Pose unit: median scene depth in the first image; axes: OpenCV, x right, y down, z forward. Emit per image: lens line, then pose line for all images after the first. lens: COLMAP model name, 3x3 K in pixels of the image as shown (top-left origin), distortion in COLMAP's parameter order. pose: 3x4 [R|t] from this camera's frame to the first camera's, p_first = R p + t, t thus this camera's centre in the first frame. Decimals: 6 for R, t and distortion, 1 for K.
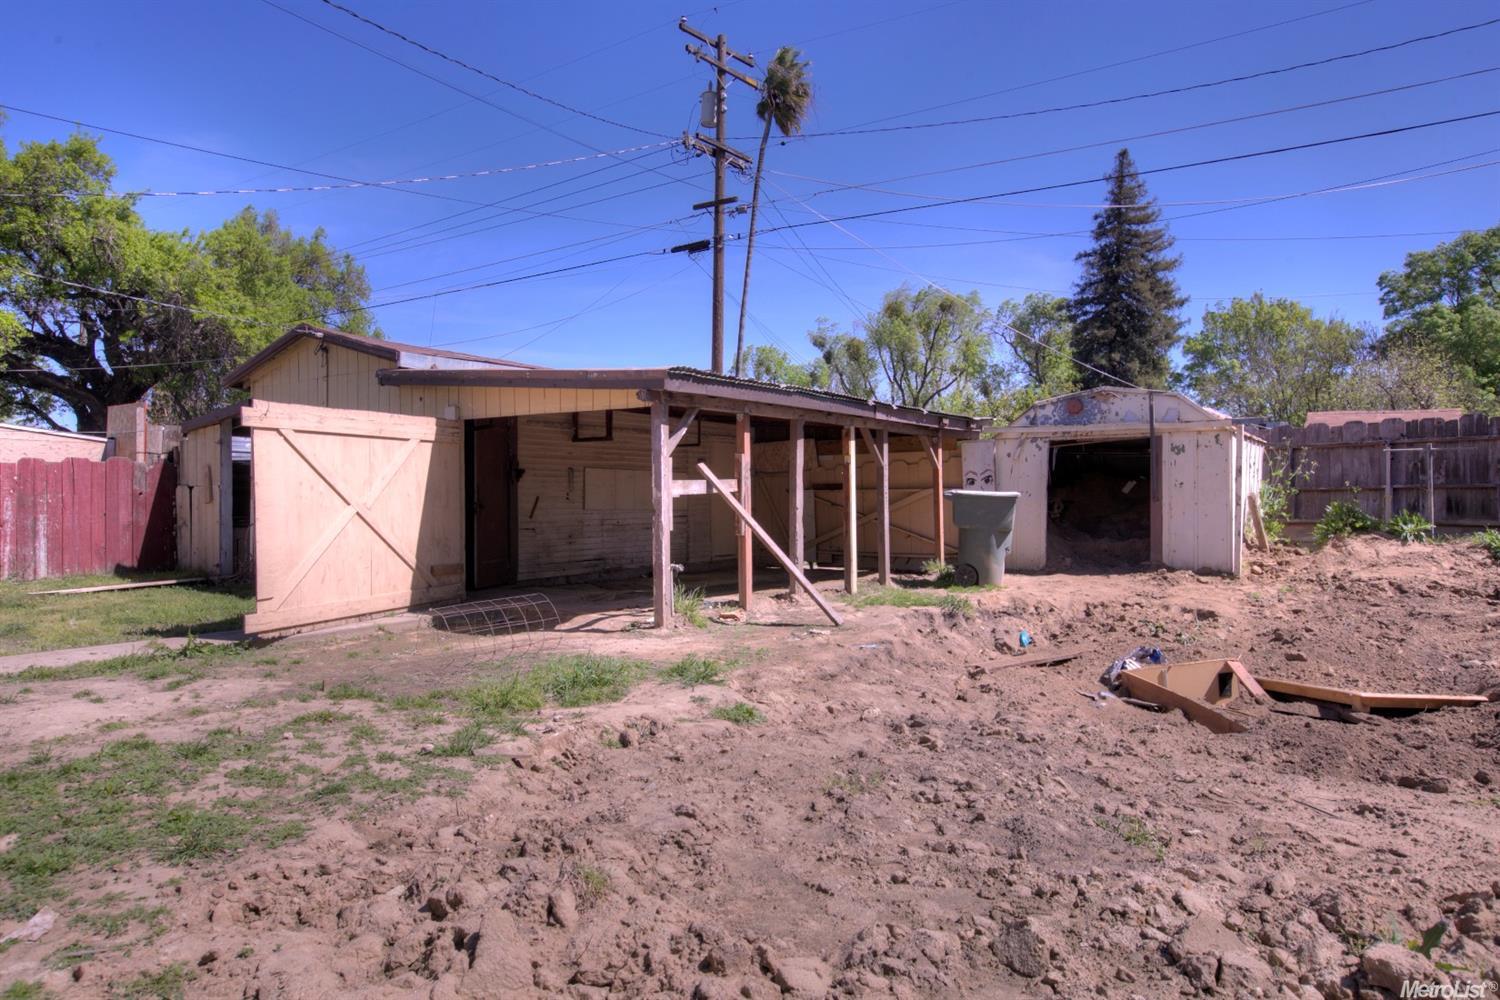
lens RADIAL K [[941.1, 0, 749.0], [0, 941.1, 489.7], [0, 0, 1]] dist [-0.043292, 0.053788]
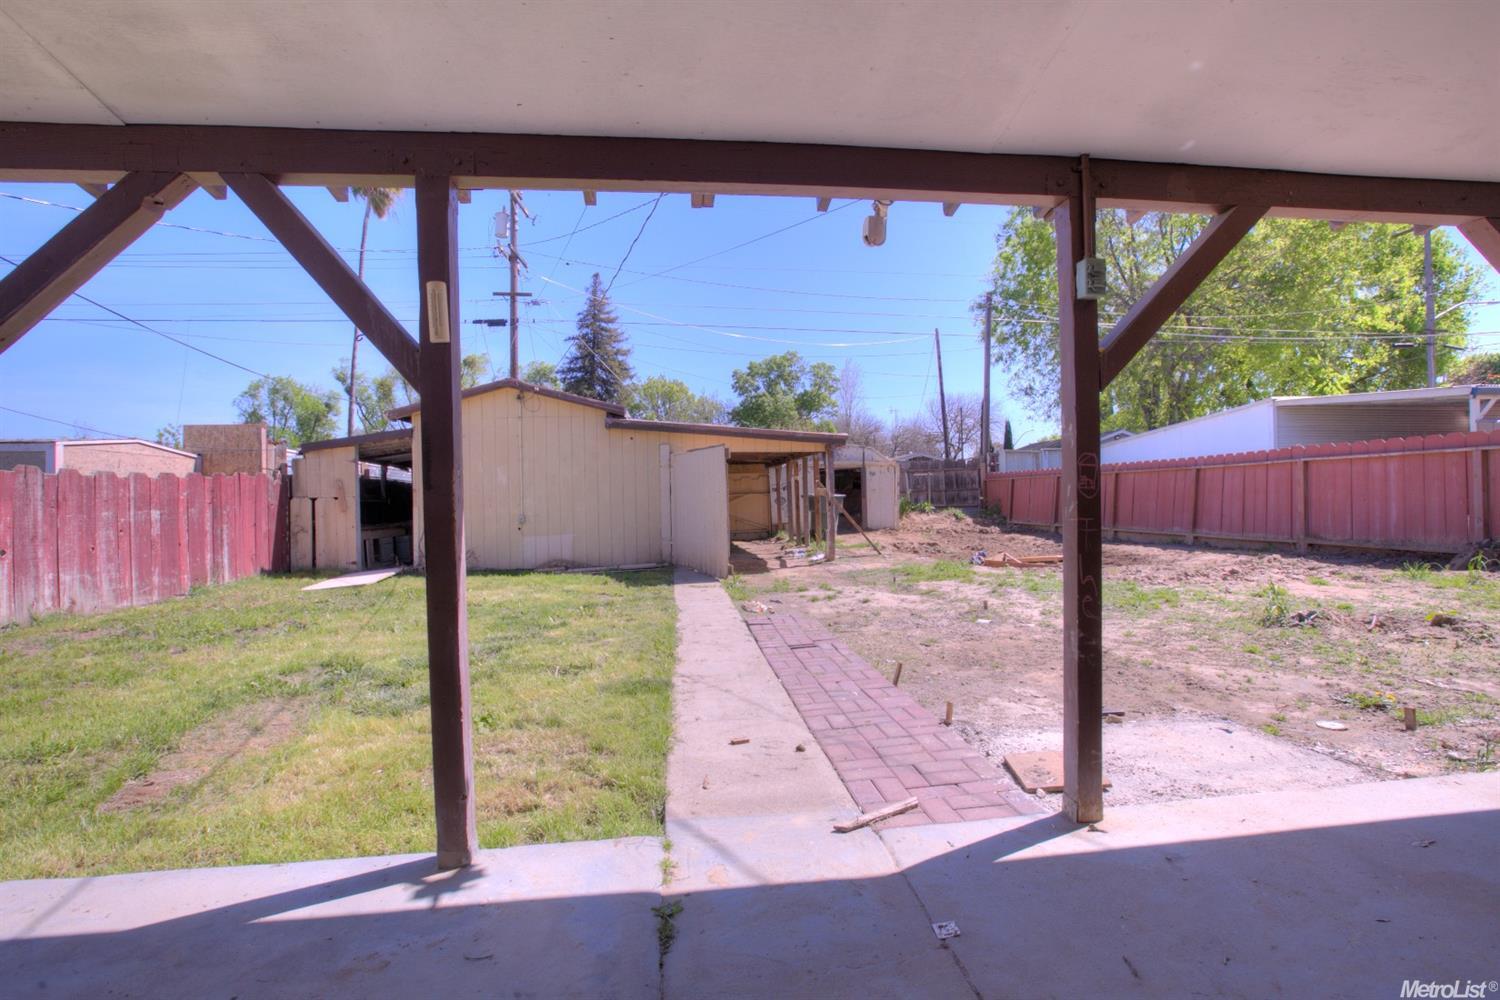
lens RADIAL K [[688.0, 0, 743.3], [0, 688.0, 498.2], [0, 0, 1]] dist [-0.052556, 0.019720]
pose [[0.760819, -0.014983, 0.648791, -0.436299], [0.014500, 0.999876, 0.006087, -0.000447], [-0.648802, 0.004776, 0.760942, -0.000942]]
